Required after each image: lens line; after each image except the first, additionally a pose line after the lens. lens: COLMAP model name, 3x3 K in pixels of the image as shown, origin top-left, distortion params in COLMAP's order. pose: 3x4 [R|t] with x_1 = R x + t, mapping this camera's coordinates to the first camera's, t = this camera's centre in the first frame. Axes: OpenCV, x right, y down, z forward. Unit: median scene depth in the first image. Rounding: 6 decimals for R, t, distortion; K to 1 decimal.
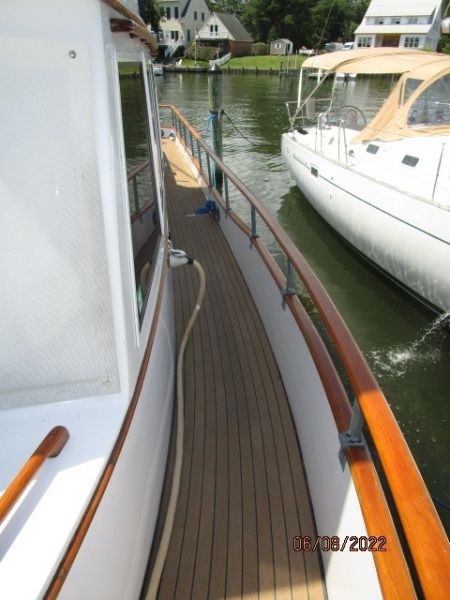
lens RADIAL K [[426.4, 0, 225.0], [0, 426.4, 300.0], [0, 0, 1]] dist [-0.020384, -0.003473]
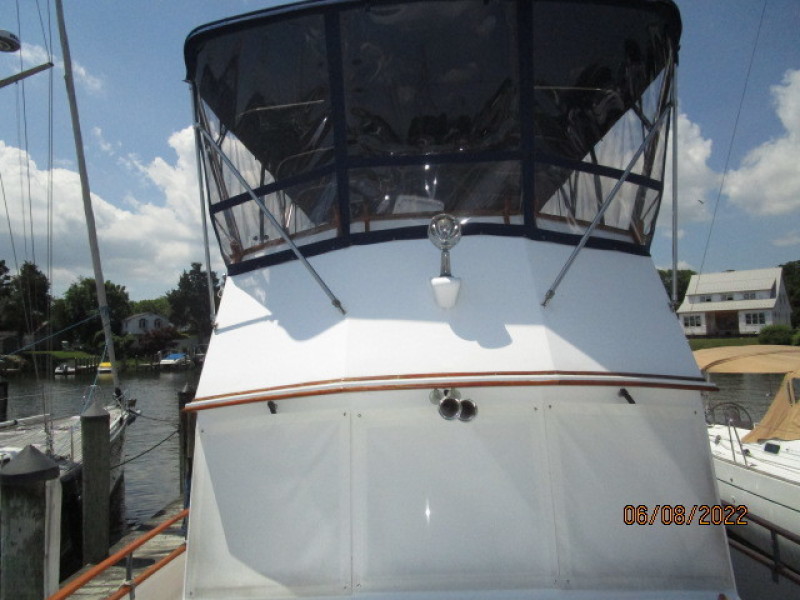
lens RADIAL K [[568.5, 0, 400.0], [0, 568.5, 300.0], [0, 0, 1]] dist [-0.020384, -0.003473]
pose [[0.979907, -0.044268, -0.194482, -0.177435], [-0.072760, 0.828533, -0.555193, 0.105790], [0.185712, 0.558188, 0.808664, -0.294588]]
